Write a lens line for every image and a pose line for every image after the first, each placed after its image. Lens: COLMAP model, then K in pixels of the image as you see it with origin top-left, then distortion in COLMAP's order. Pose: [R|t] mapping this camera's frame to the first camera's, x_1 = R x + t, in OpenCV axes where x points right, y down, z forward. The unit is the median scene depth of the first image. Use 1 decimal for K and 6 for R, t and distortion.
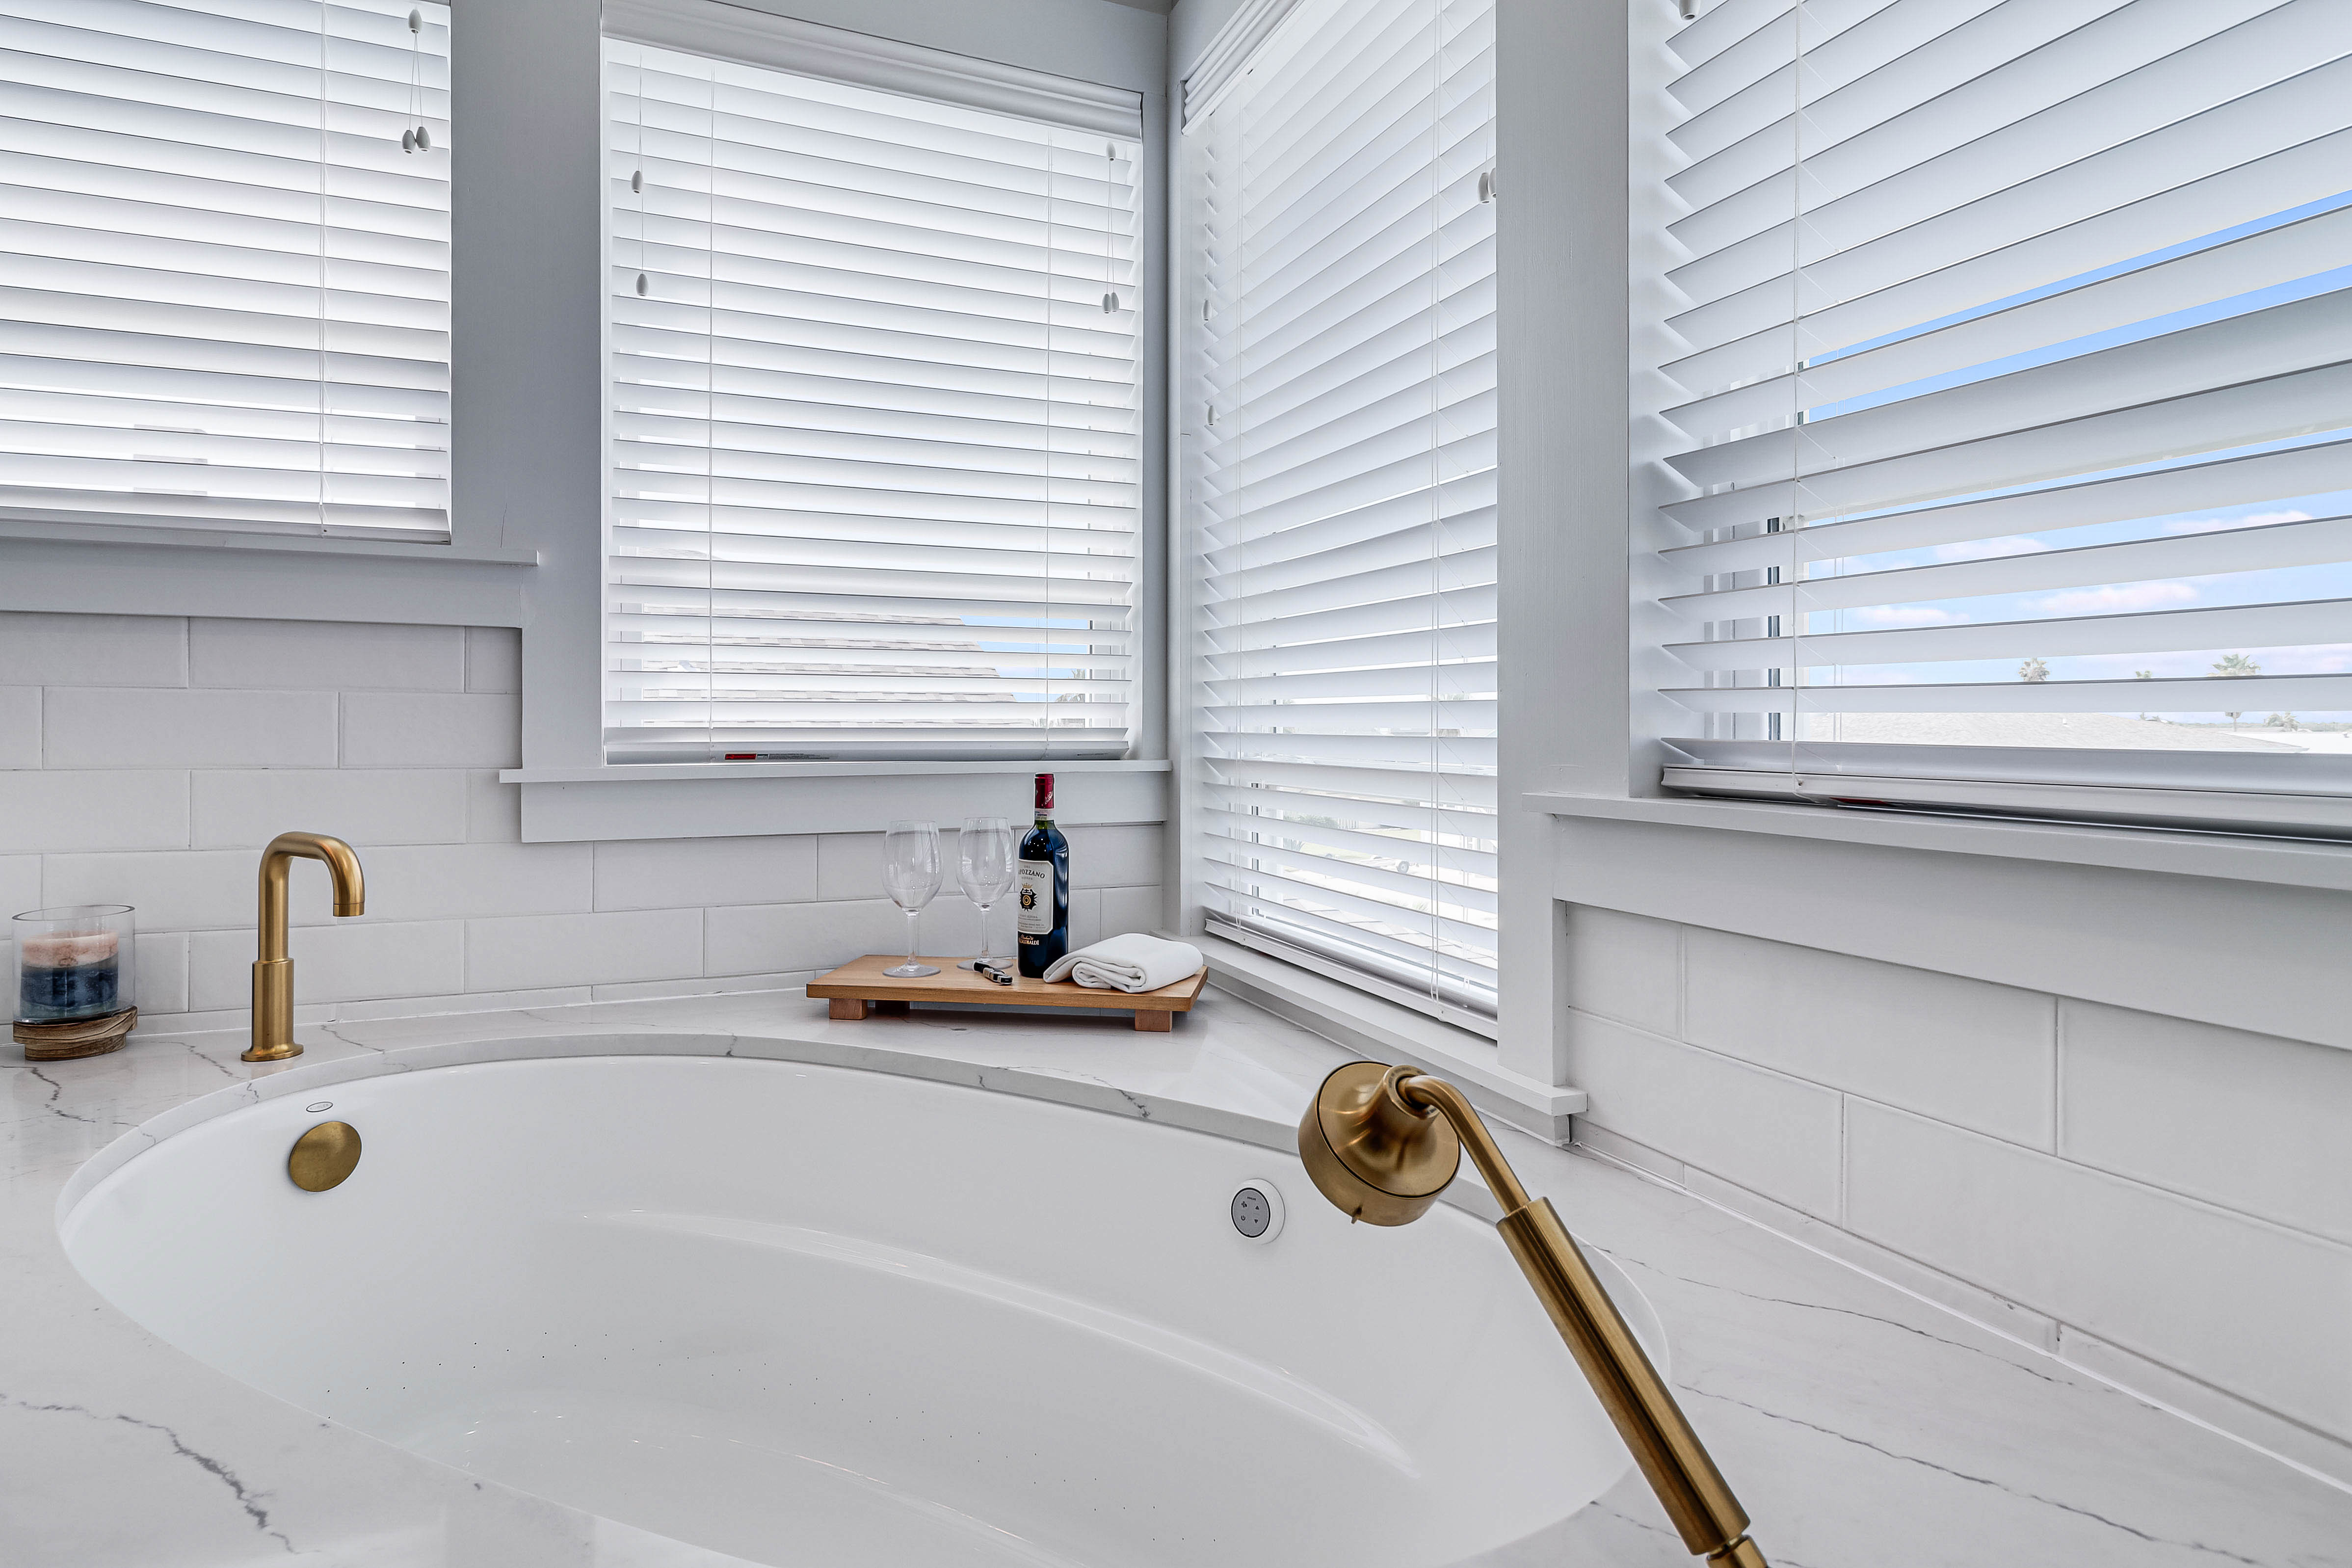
lens RADIAL K [[1247.6, 0, 1168.8], [0, 1247.6, 727.3], [0, 0, 1]] dist [0.013910, -0.012626]
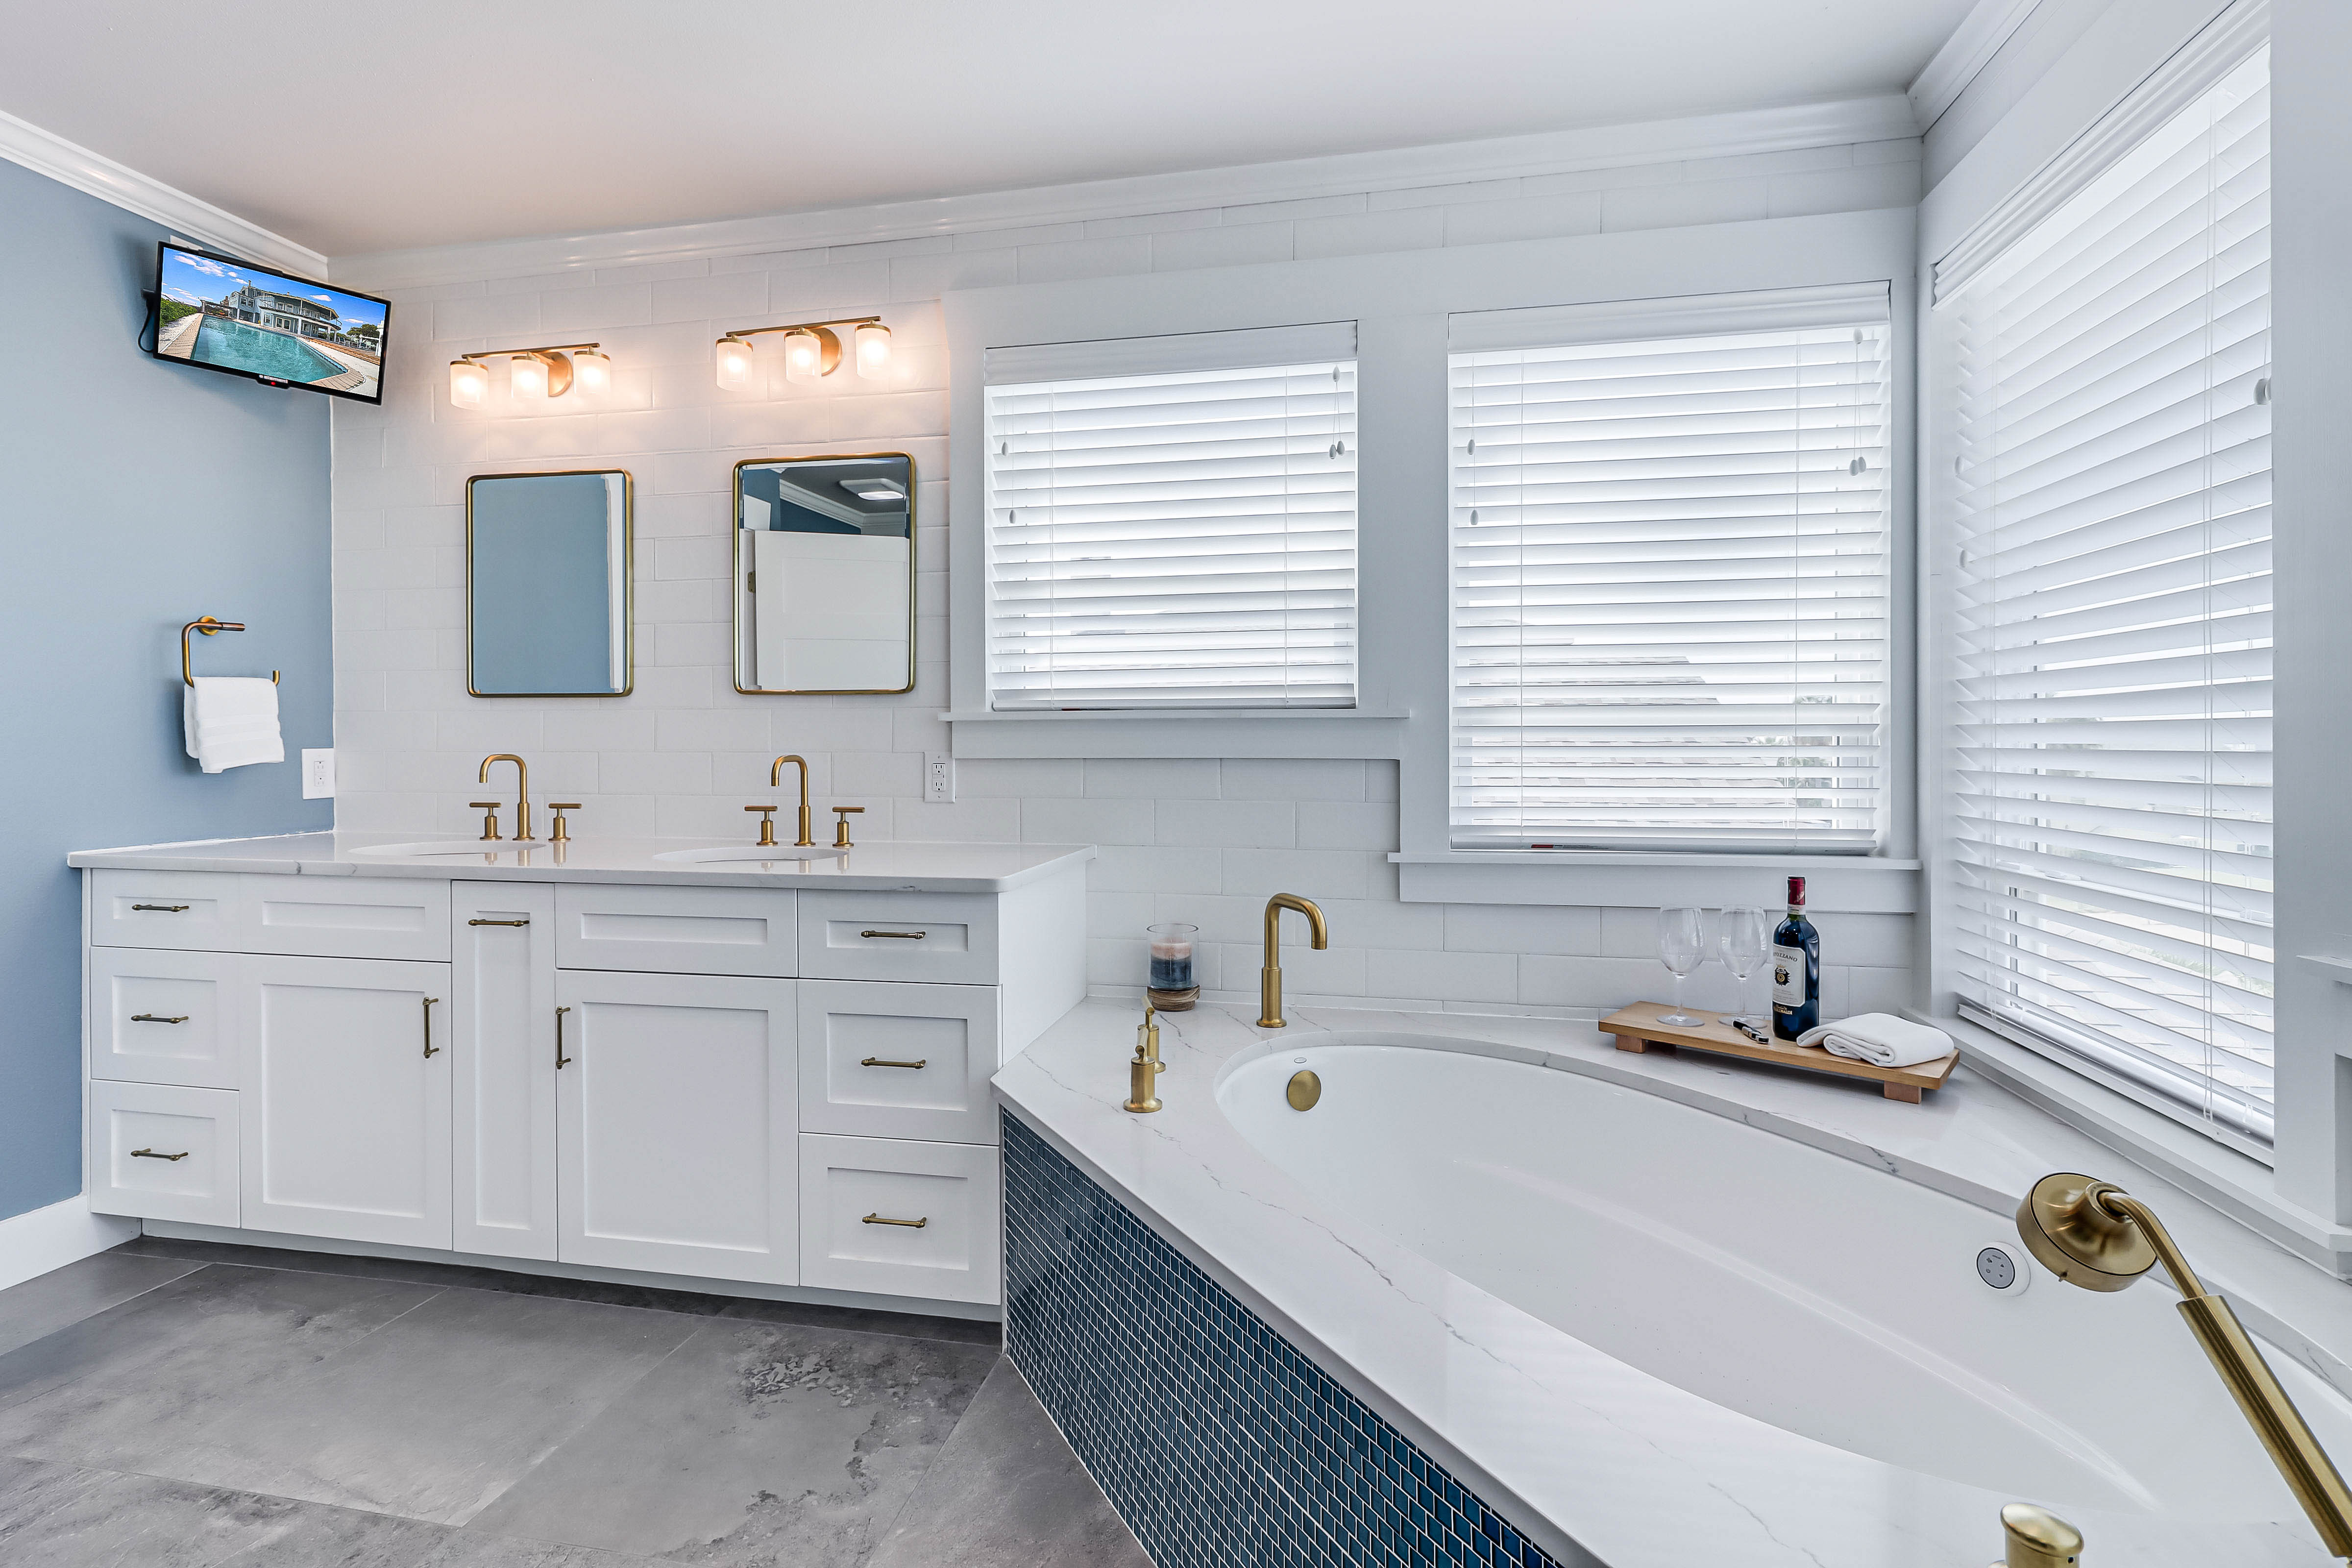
lens RADIAL K [[1110.6, 0, 1167.3], [0, 1110.6, 755.0], [0, 0, 1]] dist [0.001455, -0.000576]
pose [[0.825833, -0.001206, -0.563913, 0.006380], [0.004984, 0.999974, 0.005159, -0.092993], [0.563893, -0.007071, 0.825818, -0.263566]]
